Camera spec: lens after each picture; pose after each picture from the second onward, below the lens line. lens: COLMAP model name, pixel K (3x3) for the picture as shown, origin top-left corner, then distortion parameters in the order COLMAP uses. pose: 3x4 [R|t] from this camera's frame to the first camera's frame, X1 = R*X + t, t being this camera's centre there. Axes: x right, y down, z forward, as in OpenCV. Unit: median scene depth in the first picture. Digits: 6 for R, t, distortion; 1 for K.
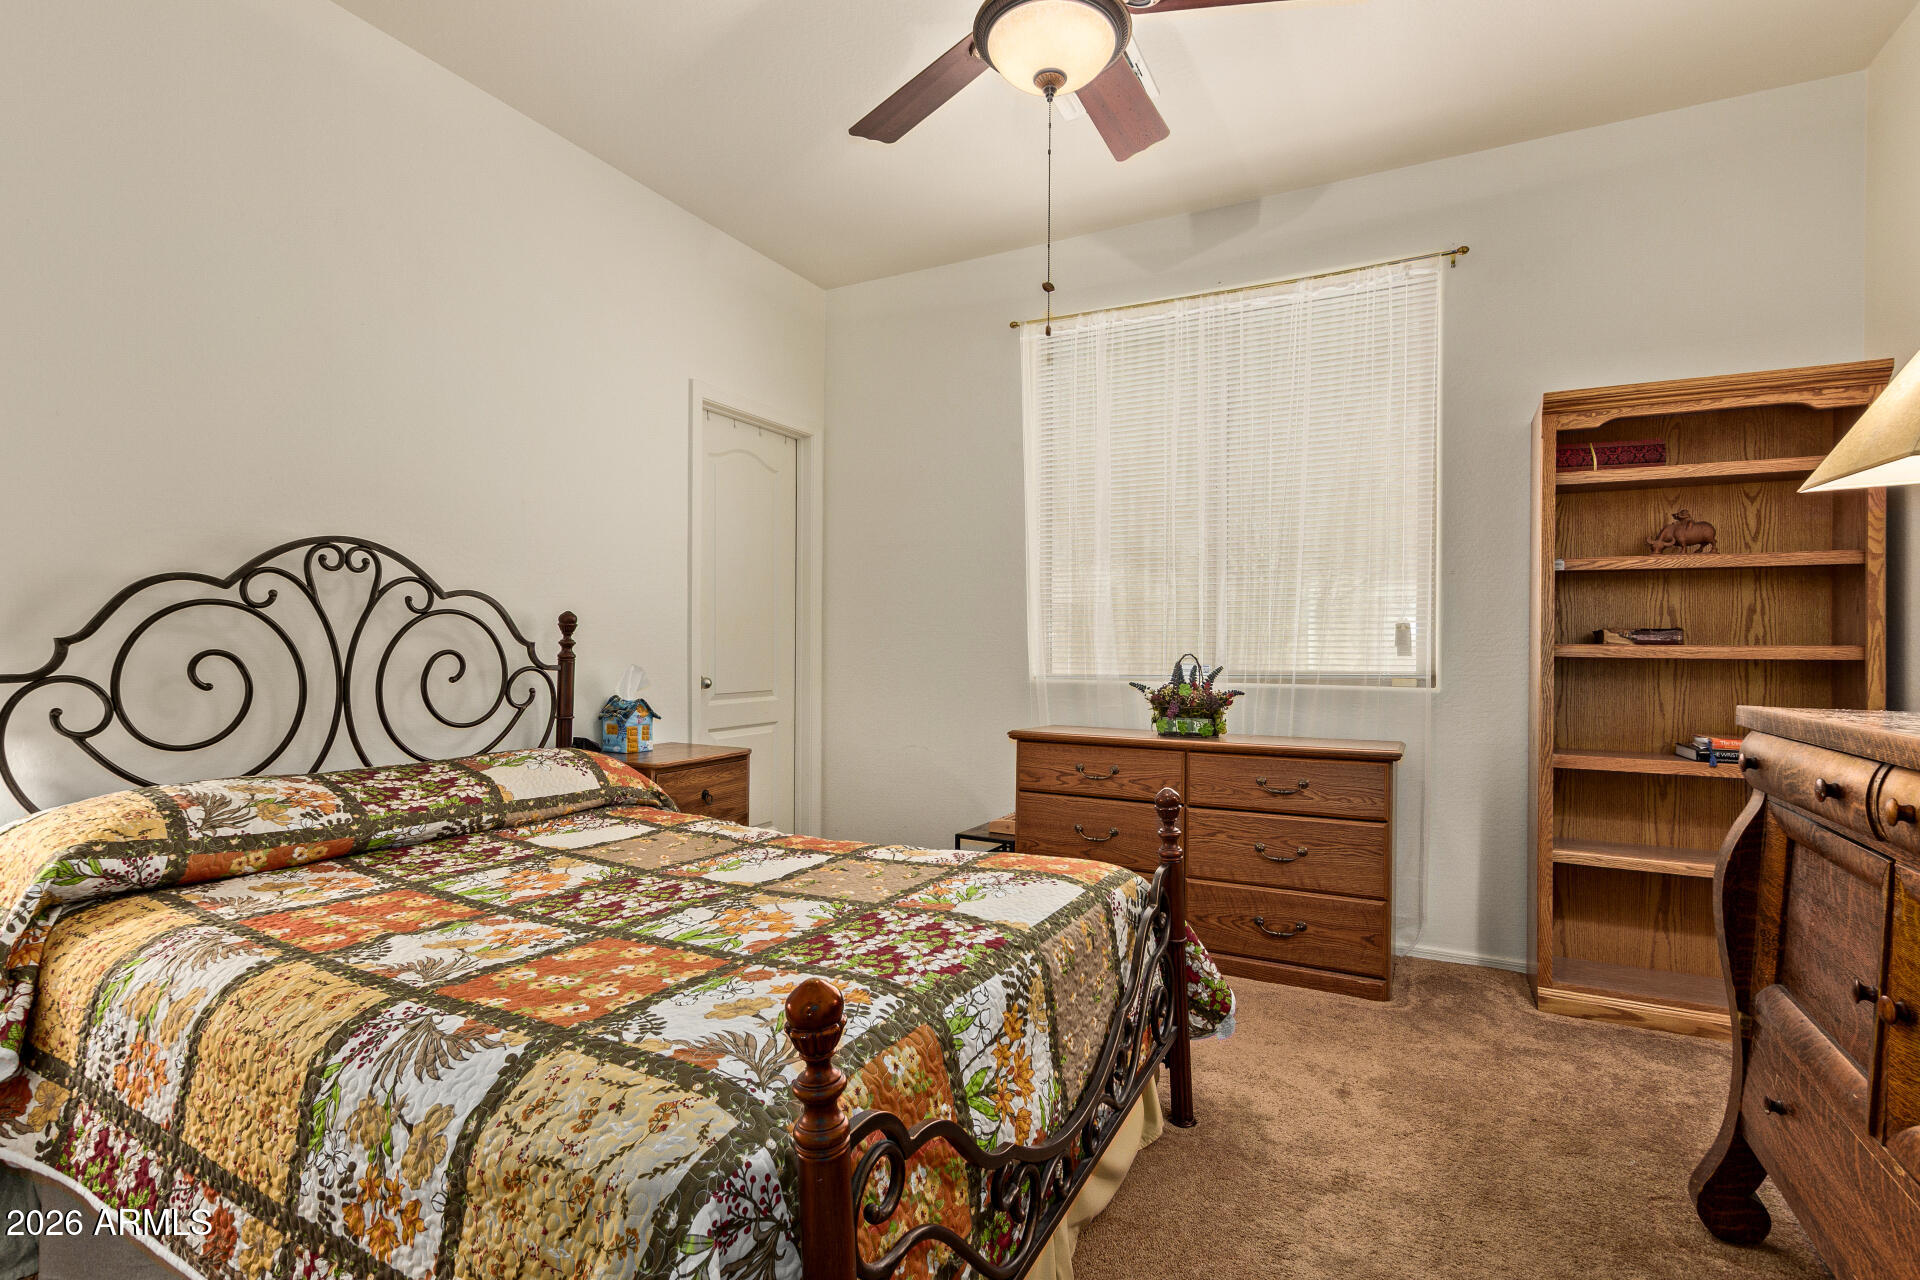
lens RADIAL K [[909.5, 0, 956.7], [0, 909.5, 647.4], [0, 0, 1]] dist [0.010186, 0.000016]
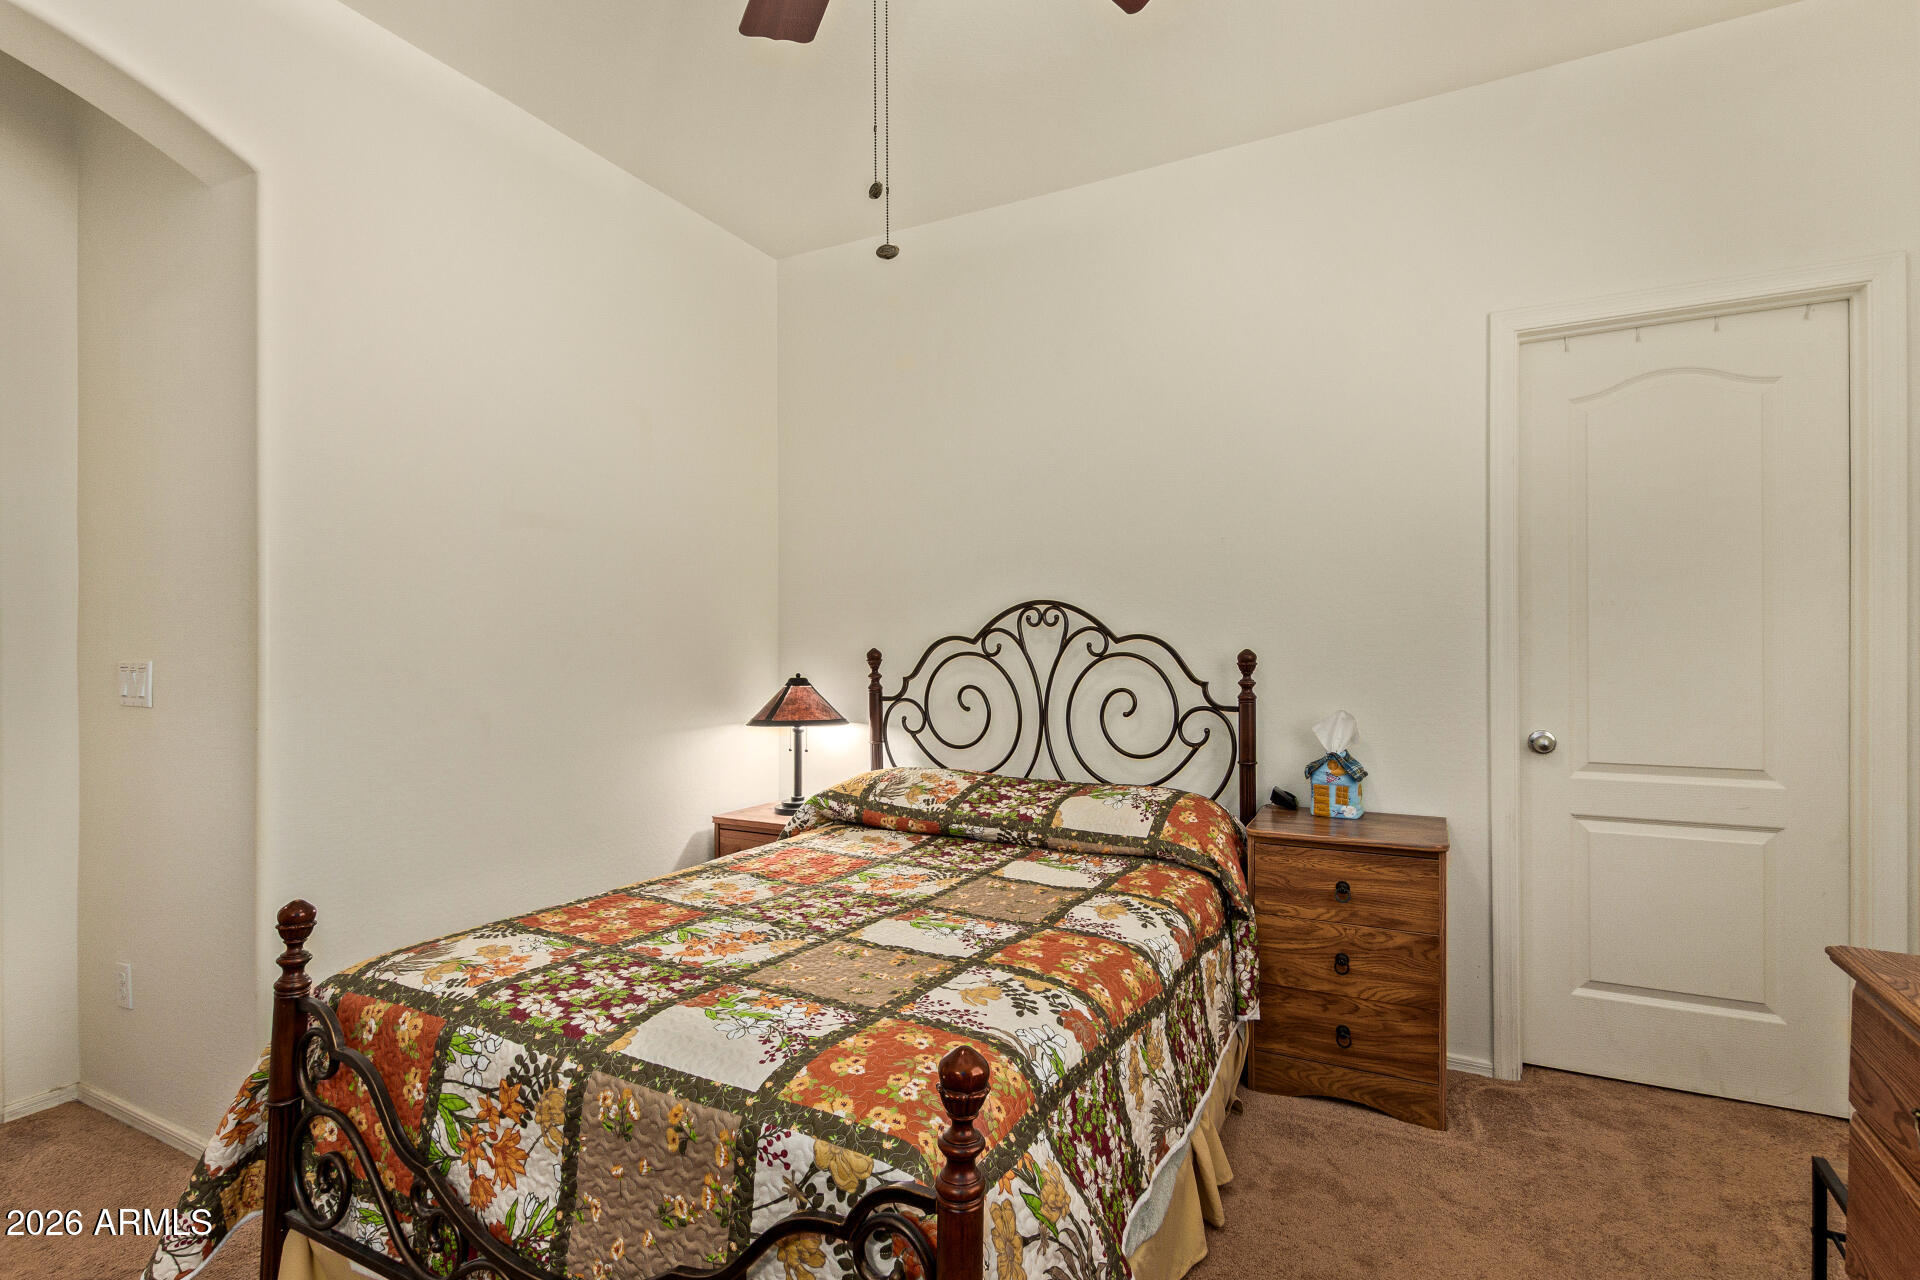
lens RADIAL K [[909.5, 0, 956.7], [0, 909.5, 647.4], [0, 0, 1]] dist [0.010186, 0.000016]
pose [[-0.004546, -0.003881, -0.999982, 0.689241], [0.003475, 0.999986, -0.003897, -0.052902], [0.999984, -0.003492, -0.004533, 0.963321]]
